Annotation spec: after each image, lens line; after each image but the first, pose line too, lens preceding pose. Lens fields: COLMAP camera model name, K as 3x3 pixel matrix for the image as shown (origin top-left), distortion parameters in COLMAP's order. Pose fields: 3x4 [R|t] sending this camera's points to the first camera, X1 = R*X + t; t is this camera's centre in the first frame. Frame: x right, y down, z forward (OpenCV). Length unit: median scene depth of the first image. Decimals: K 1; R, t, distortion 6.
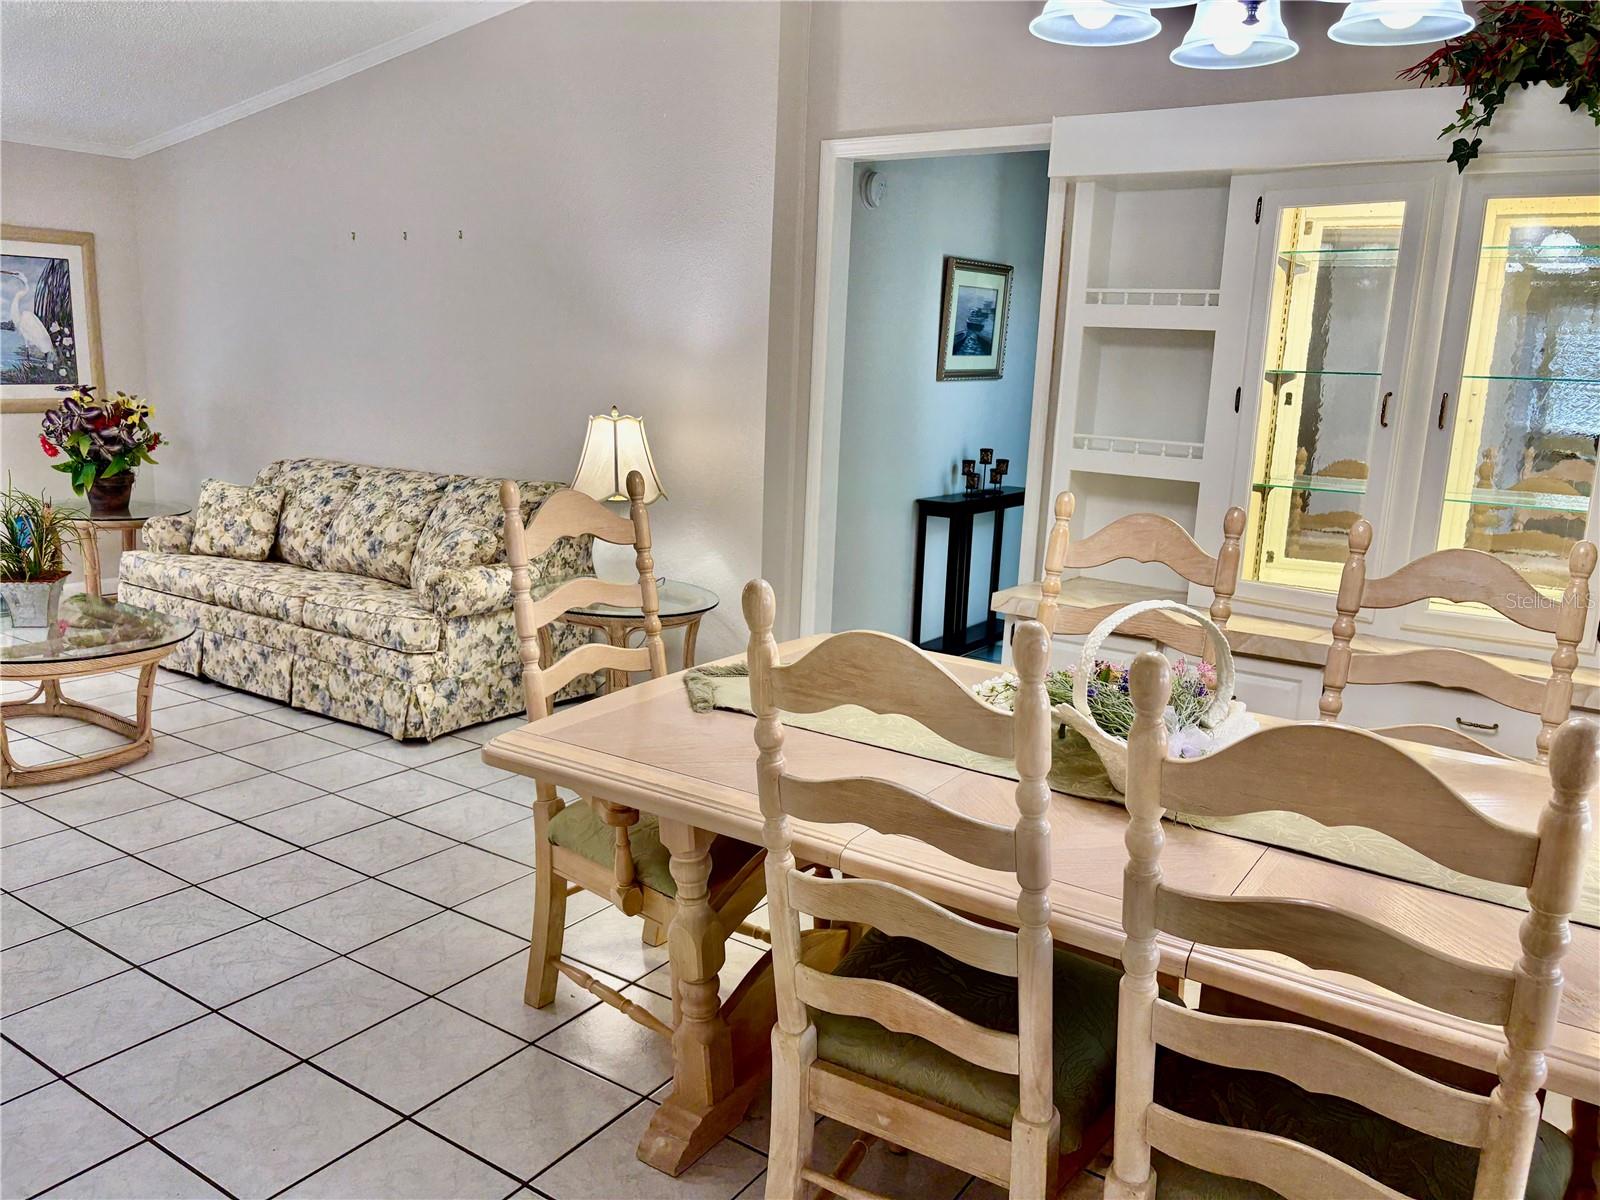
lens RADIAL K [[1219.2, 0, 807.2], [0, 1219.2, 594.9], [0, 0, 1]] dist [0.037244, -0.042599]
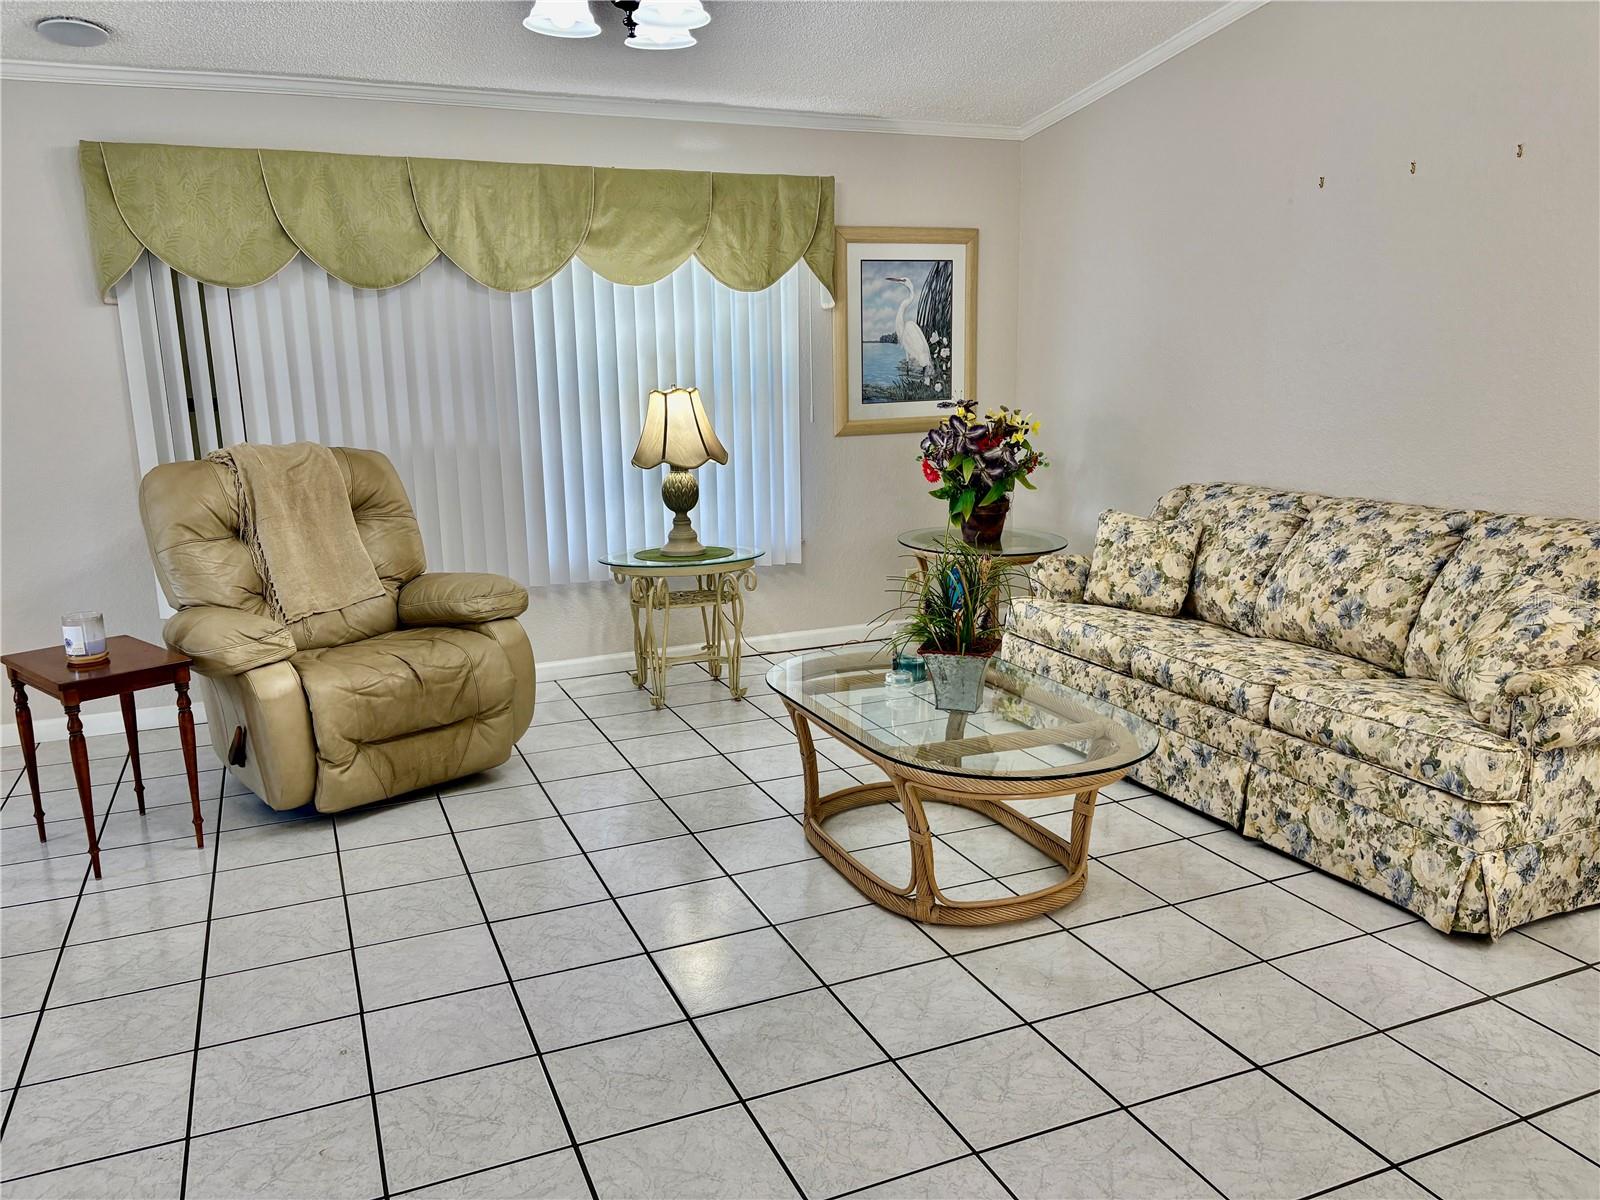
lens RADIAL K [[1219.2, 0, 807.2], [0, 1219.2, 594.9], [0, 0, 1]] dist [0.037244, -0.042599]
pose [[0.839743, 0.051804, -0.540507, -0.235619], [-0.053938, 0.998473, 0.011897, -0.040844], [0.540298, 0.019163, 0.841255, 0.236253]]
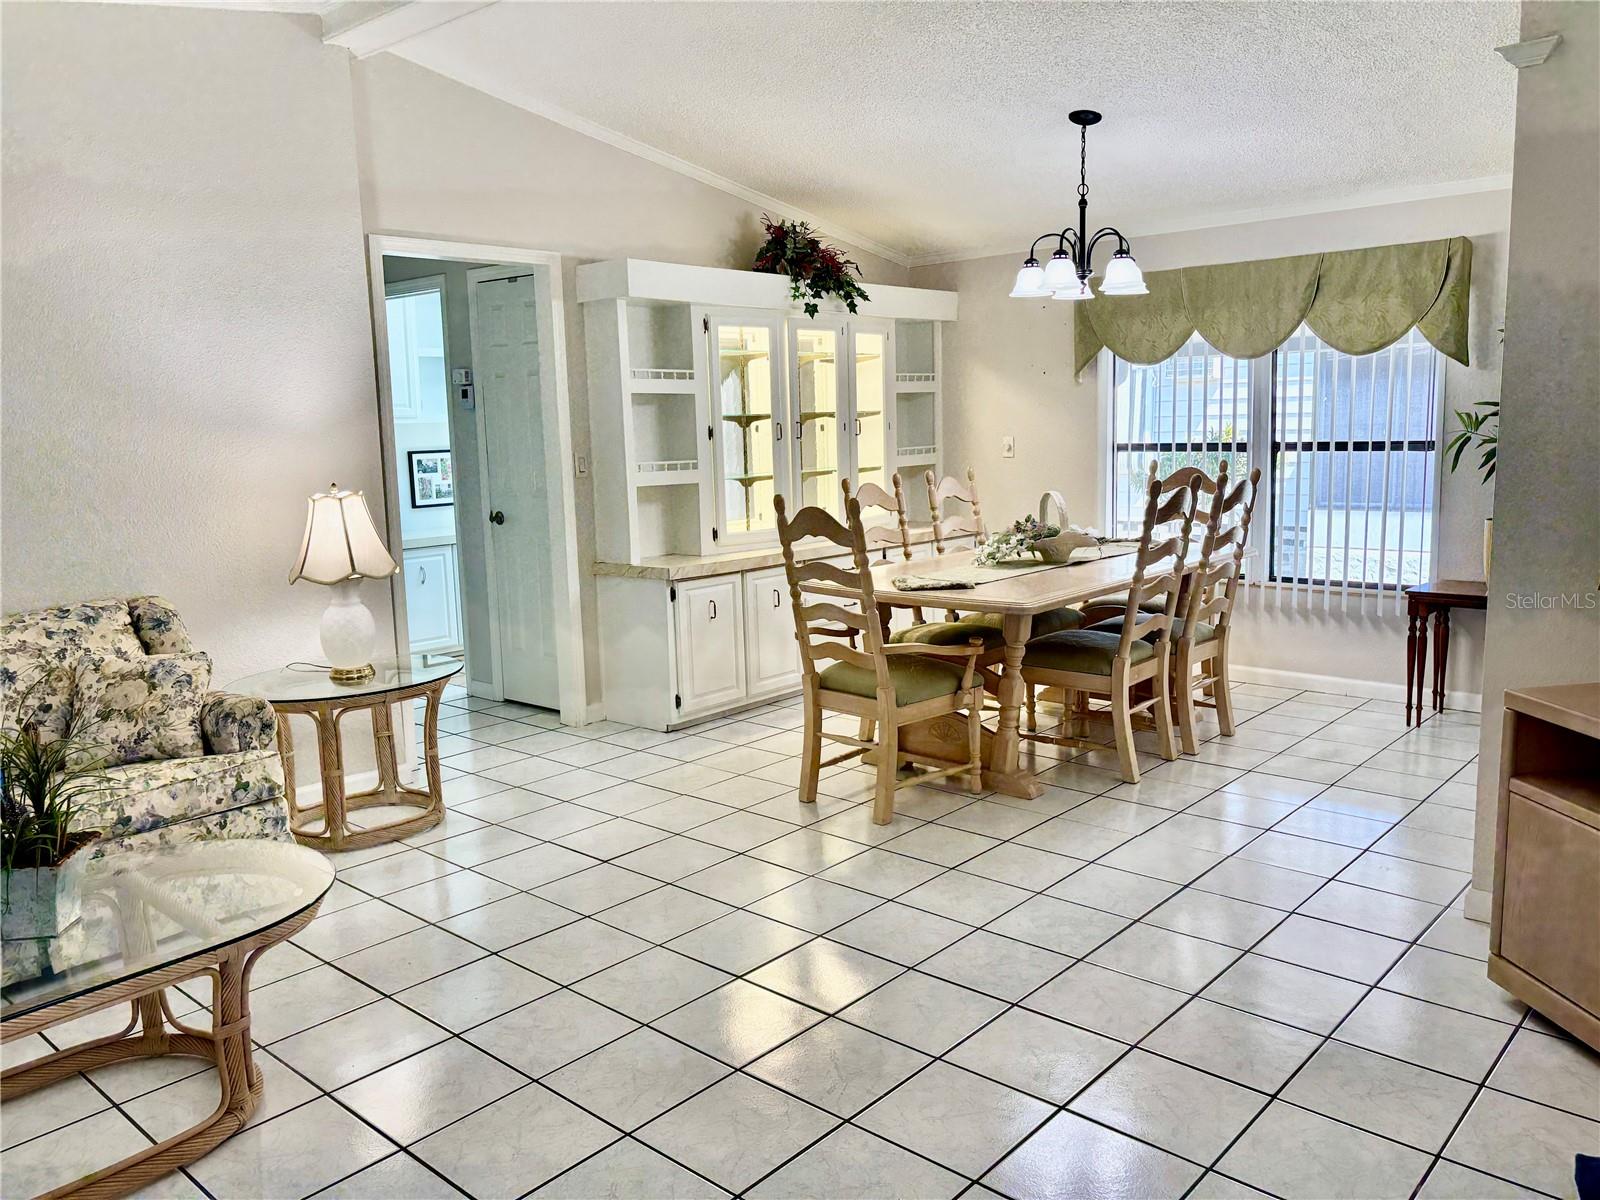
lens RADIAL K [[1219.2, 0, 807.2], [0, 1219.2, 594.9], [0, 0, 1]] dist [0.037244, -0.042599]
pose [[0.138861, -0.182277, 0.973392, -0.906311], [0.225830, 0.962845, 0.148086, -0.108800], [-0.964219, 0.199258, 0.174865, 0.406262]]
